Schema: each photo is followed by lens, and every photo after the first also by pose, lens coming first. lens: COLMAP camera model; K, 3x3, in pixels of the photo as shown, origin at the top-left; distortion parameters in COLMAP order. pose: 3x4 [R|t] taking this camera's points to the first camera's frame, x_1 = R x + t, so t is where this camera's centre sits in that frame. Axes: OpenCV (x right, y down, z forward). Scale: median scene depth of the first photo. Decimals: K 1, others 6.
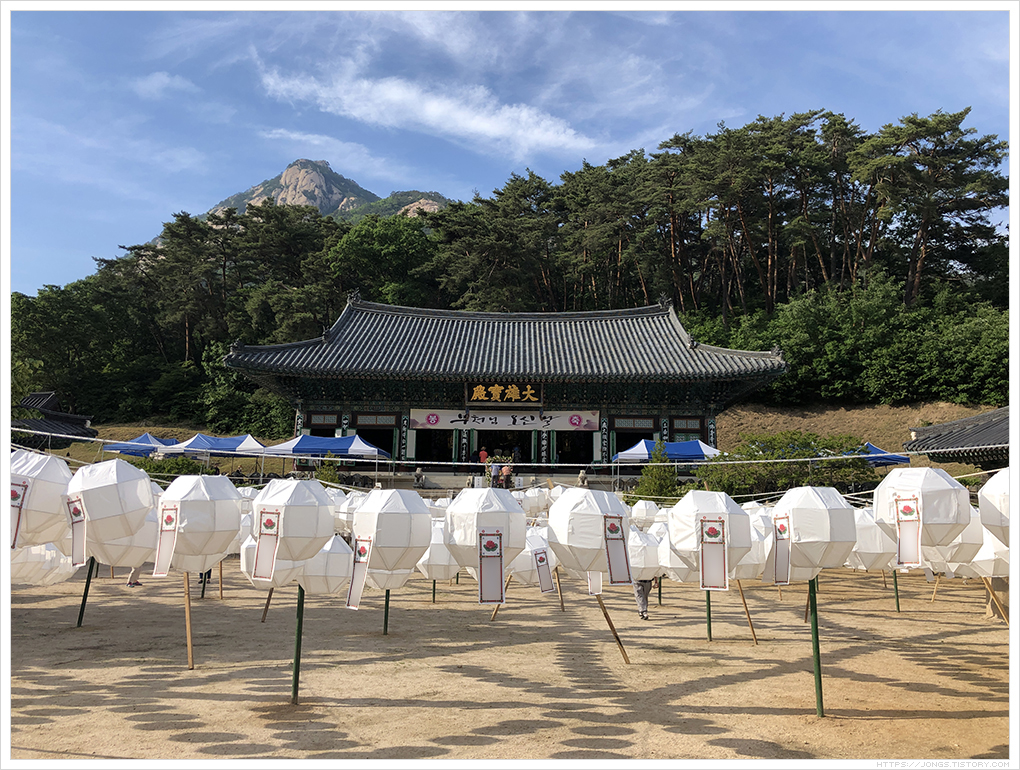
lens RADIAL K [[813.0, 0, 513.7], [0, 813.0, 381.3], [0, 0, 1]] dist [0.035812, -0.014007]
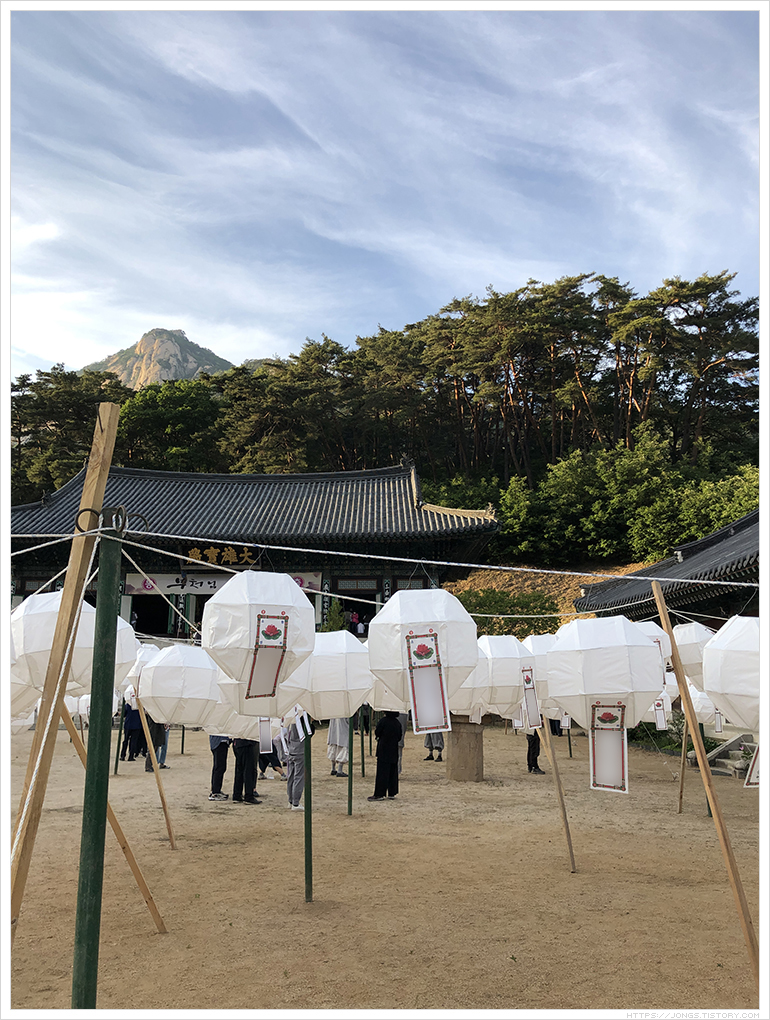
lens RADIAL K [[813.0, 0, 390.7], [0, 813.0, 503.7], [0, 0, 1]] dist [0.035812, -0.014007]
pose [[0.999695, -0.011449, 0.021877, 0.111304], [0.012593, 0.998519, -0.052921, 0.004038], [-0.021239, 0.053180, 0.998359, 0.012213]]
